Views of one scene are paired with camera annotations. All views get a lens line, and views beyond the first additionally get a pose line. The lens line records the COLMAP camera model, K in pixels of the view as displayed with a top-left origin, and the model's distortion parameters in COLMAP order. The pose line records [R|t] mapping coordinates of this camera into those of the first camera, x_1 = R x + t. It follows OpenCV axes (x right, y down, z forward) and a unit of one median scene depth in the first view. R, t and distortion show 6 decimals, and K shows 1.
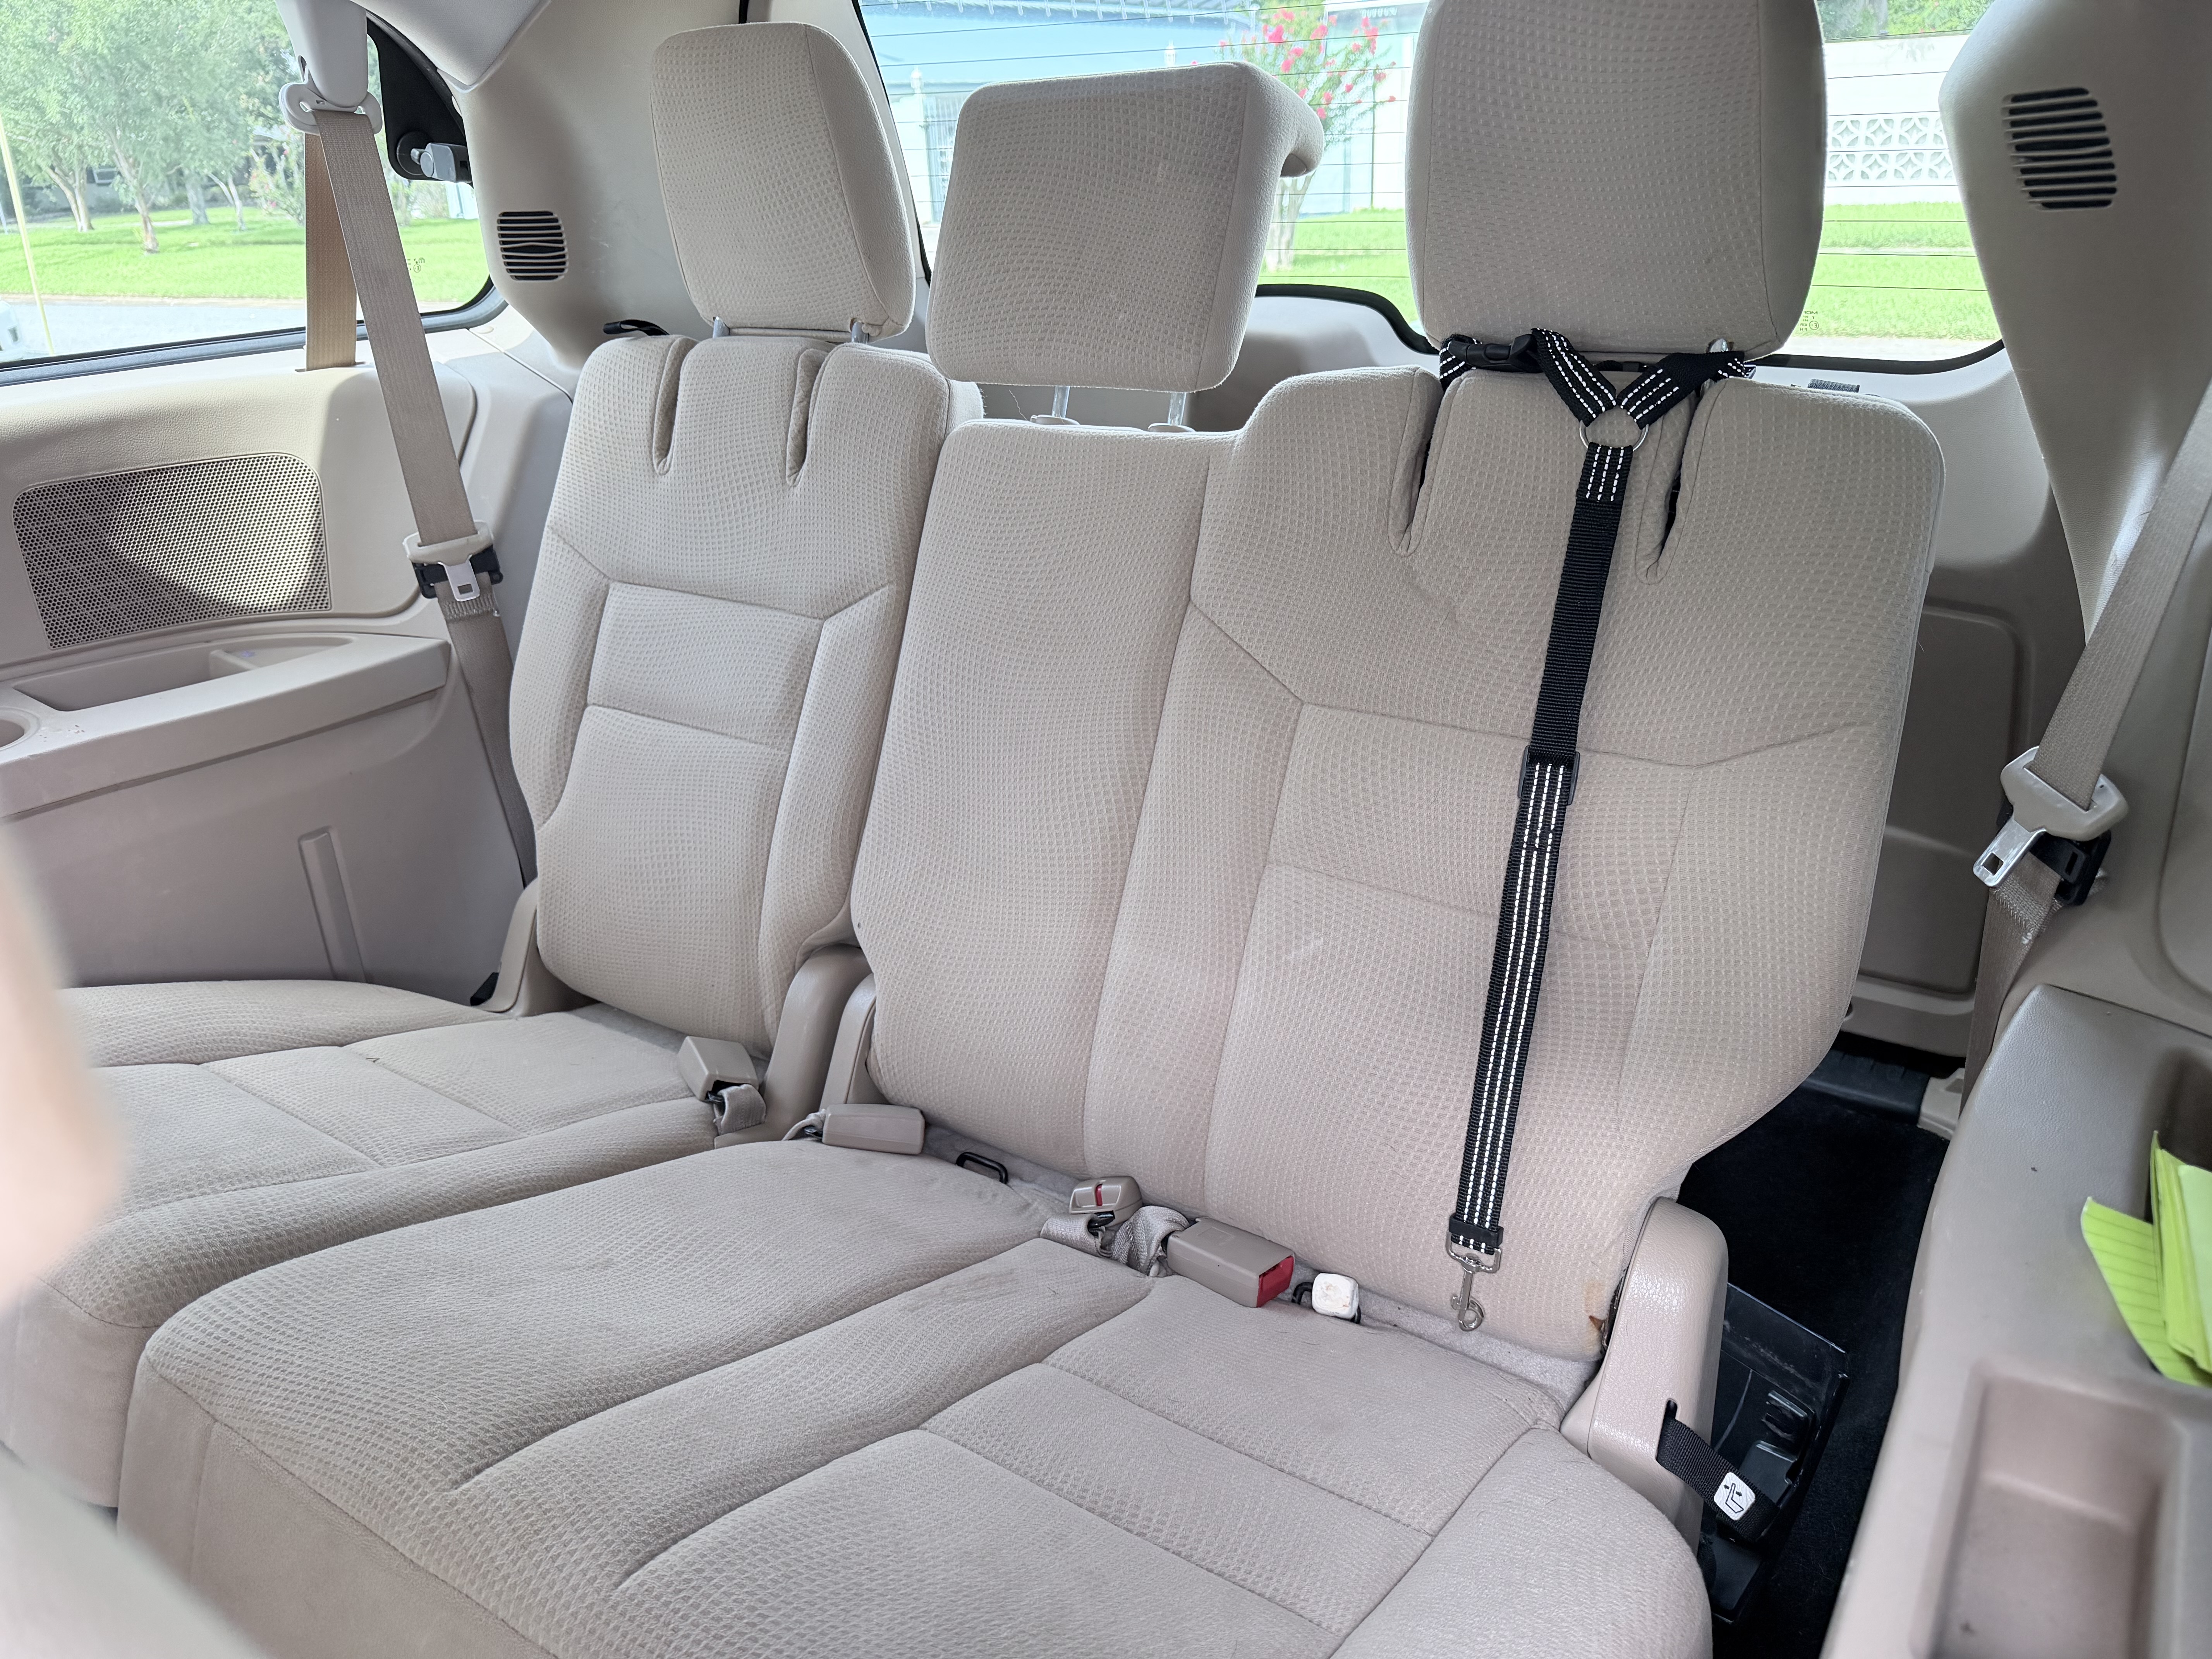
lens RADIAL K [[1539.8, 0, 1106.0], [0, 1539.8, 829.5], [0, 0, 1]] dist [0.011276, -0.037151]
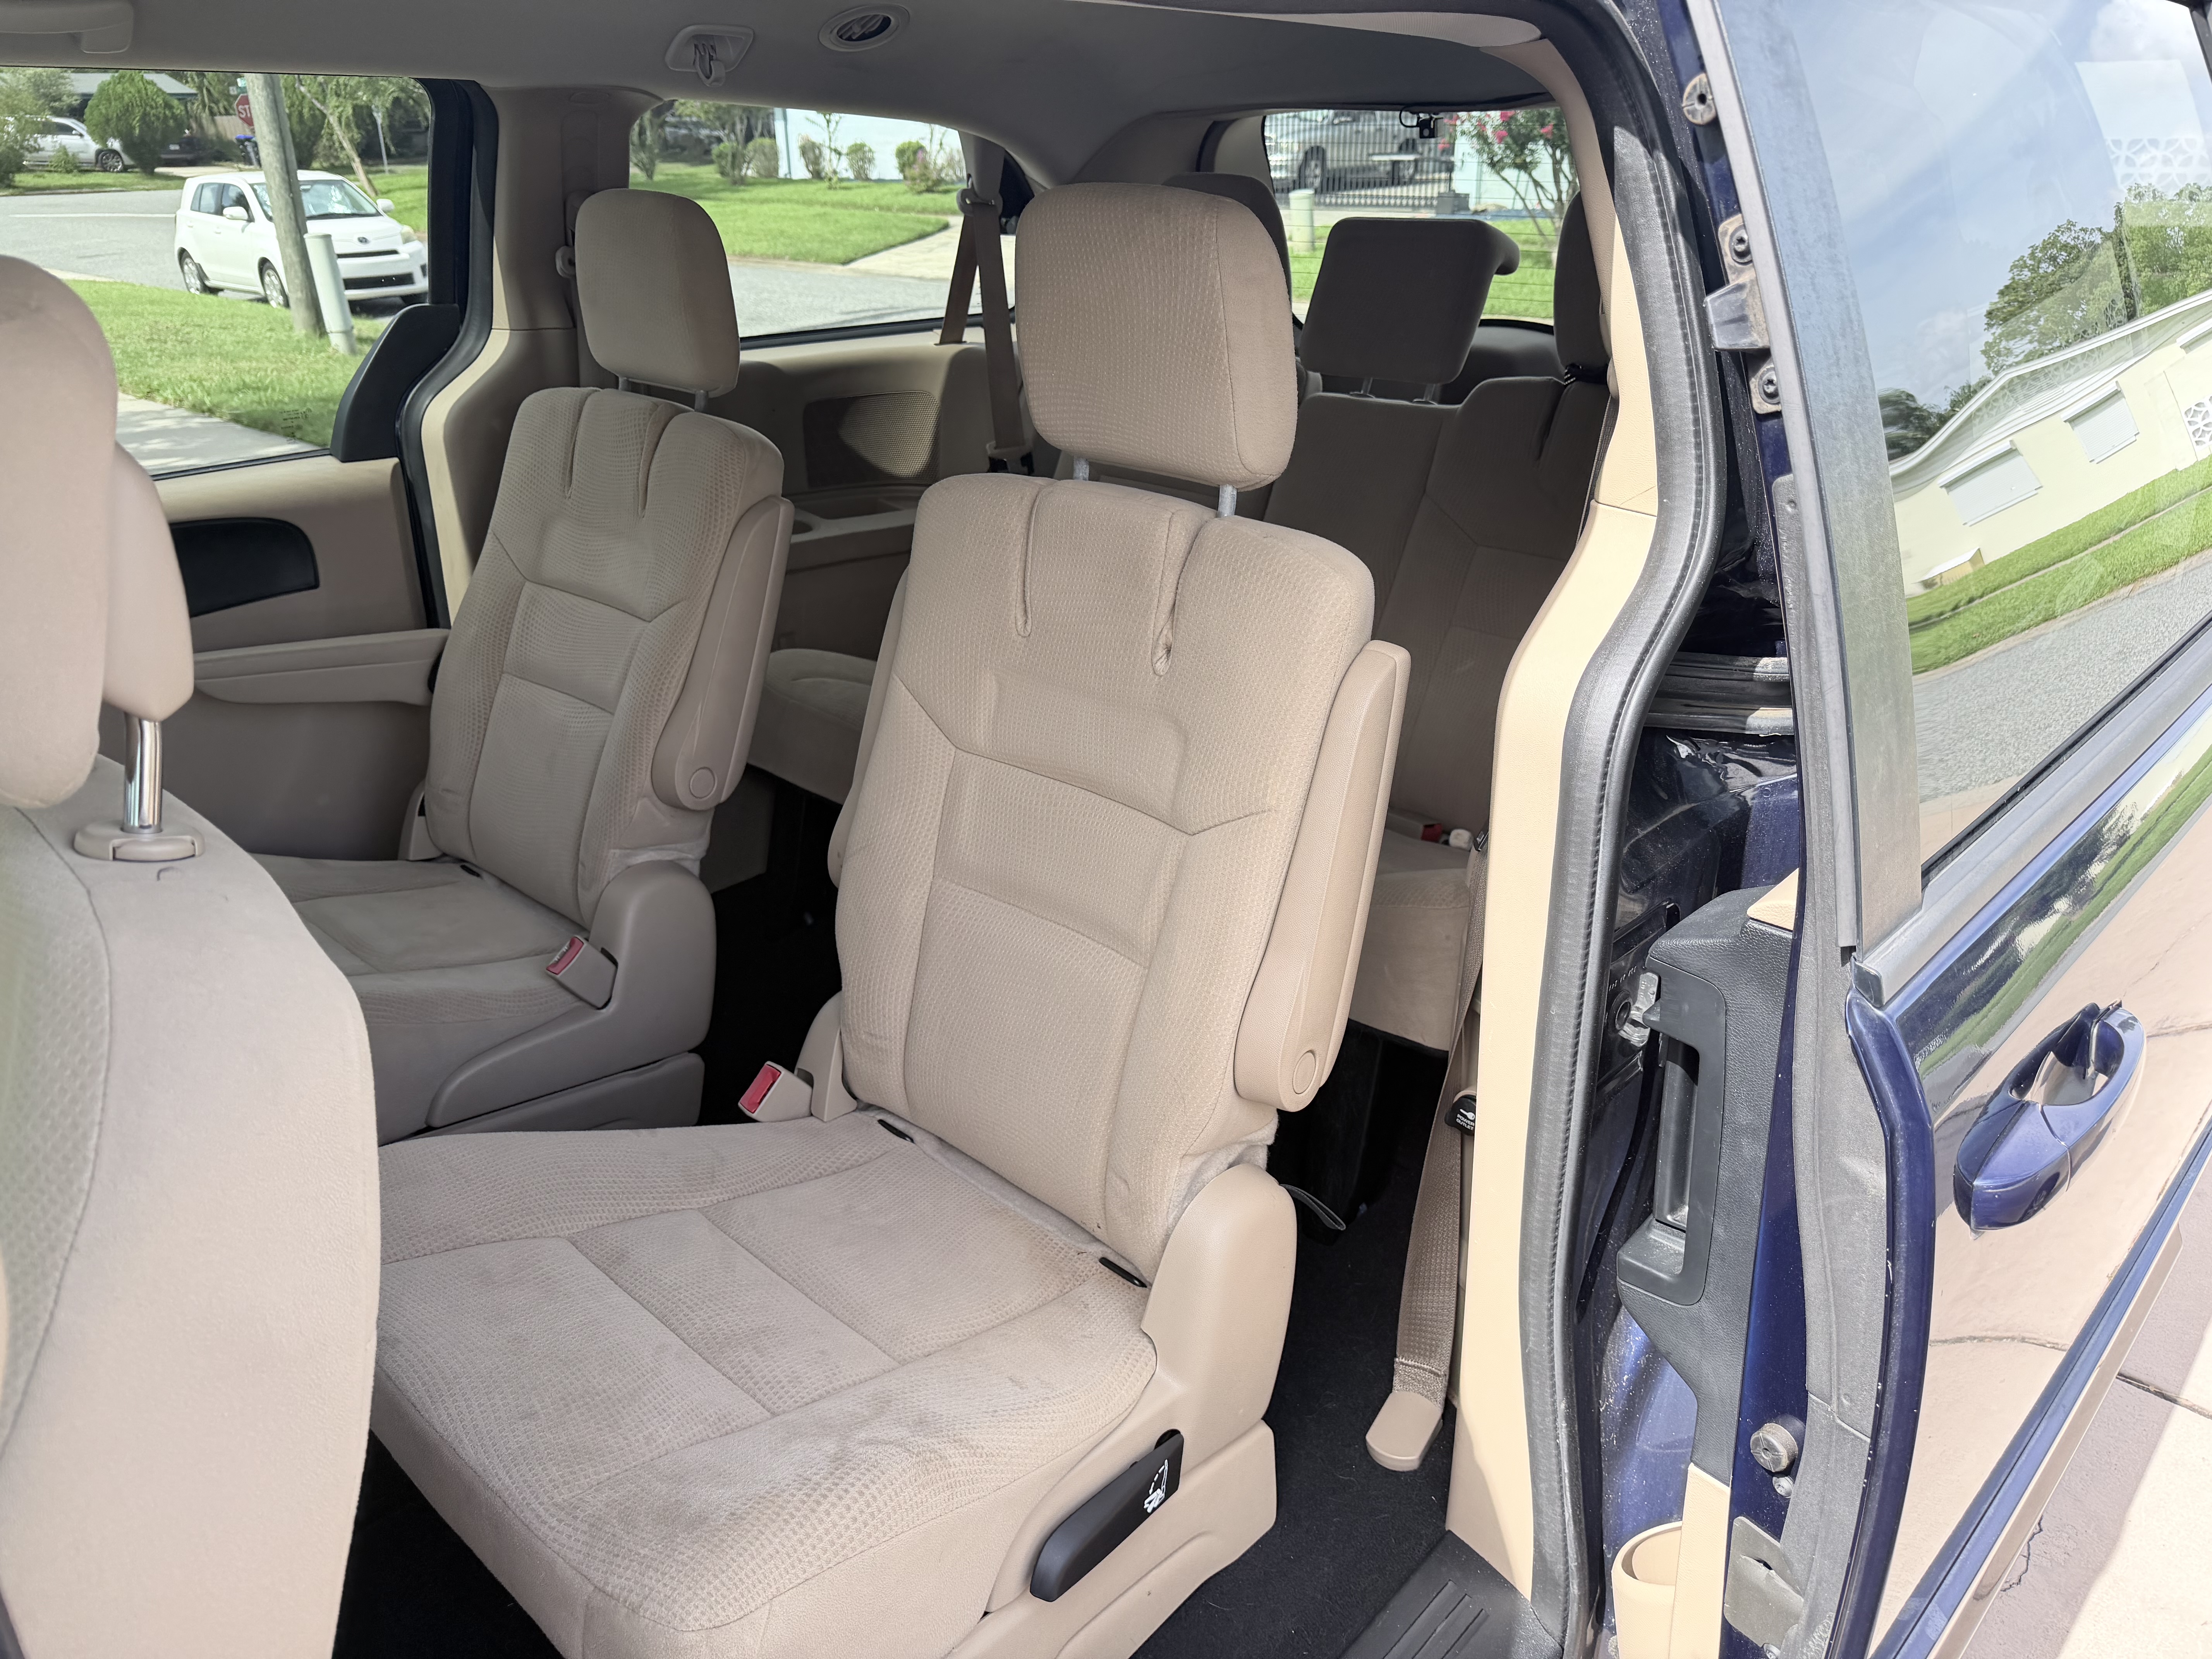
lens RADIAL K [[1486.9, 0, 1095.2], [0, 1486.9, 880.5], [0, 0, 1]] dist [-0.002915, -0.005316]
pose [[0.983628, 0.101967, -0.148592, -0.022155], [-0.093224, 0.993542, 0.064676, 0.213982], [0.154227, -0.049765, 0.986781, -0.787797]]
